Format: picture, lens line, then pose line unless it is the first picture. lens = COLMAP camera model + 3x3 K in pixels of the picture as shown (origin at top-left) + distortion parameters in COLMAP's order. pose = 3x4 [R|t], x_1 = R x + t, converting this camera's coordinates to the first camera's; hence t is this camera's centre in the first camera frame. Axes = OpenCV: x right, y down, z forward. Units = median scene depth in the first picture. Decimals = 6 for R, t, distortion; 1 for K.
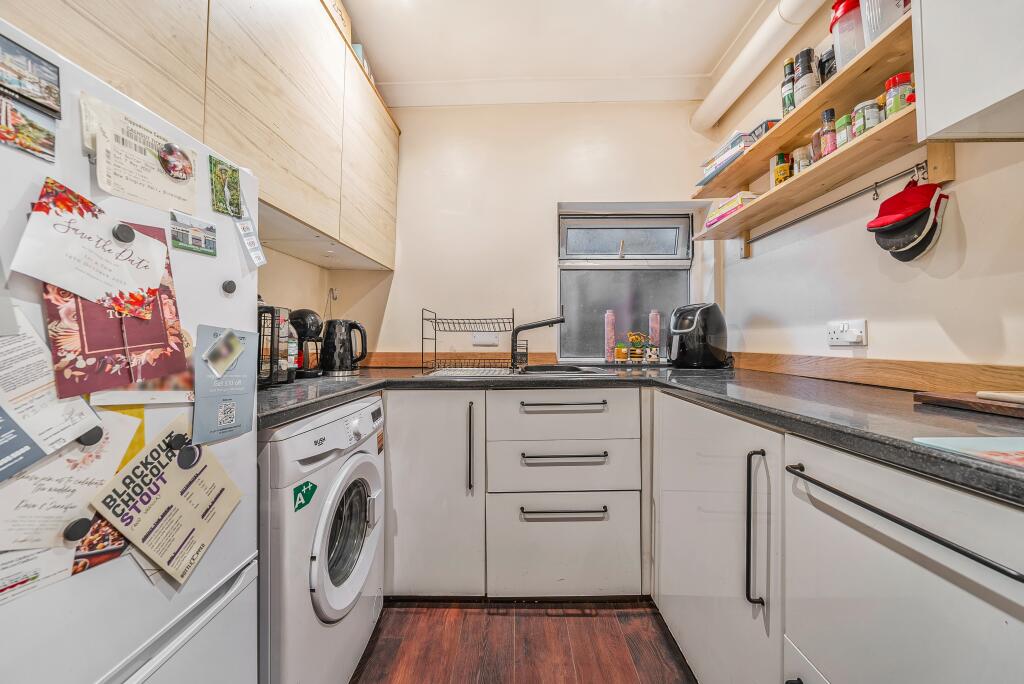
lens RADIAL K [[352.6, 0, 512.0], [0, 352.6, 342.0], [0, 0, 1]] dist [-0.001385, -0.000252]
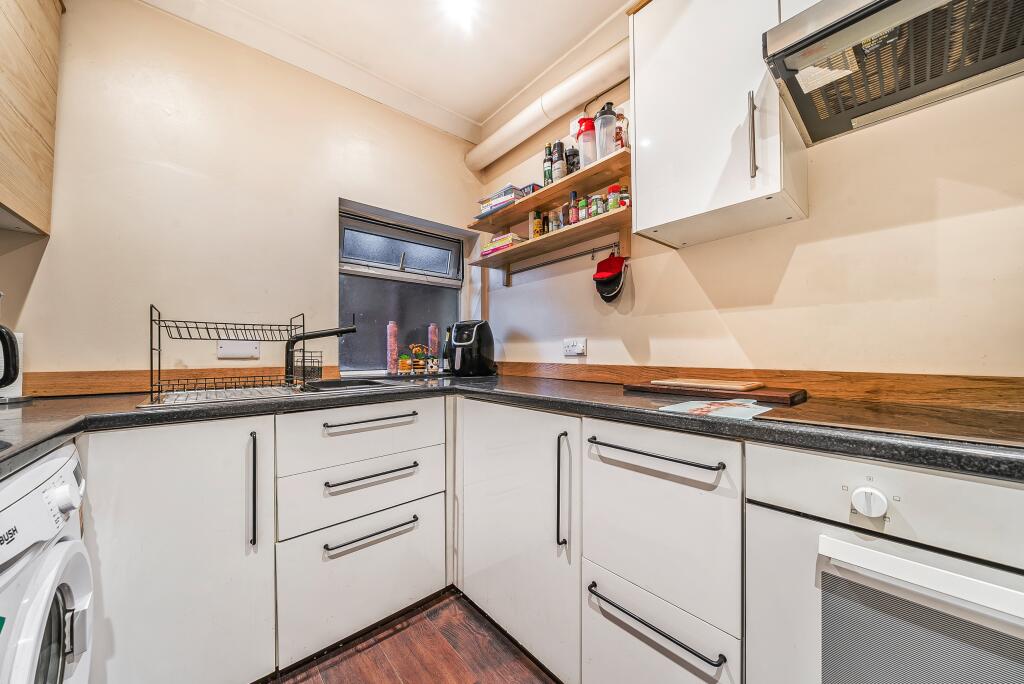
lens RADIAL K [[354.6, 0, 511.7], [0, 354.6, 357.4], [0, 0, 1]] dist [-0.000376, -0.000166]
pose [[0.761811, -0.009462, 0.647730, -0.182035], [0.002699, 0.999931, 0.011432, -0.000161], [-0.647794, -0.006961, 0.761784, 0.043506]]
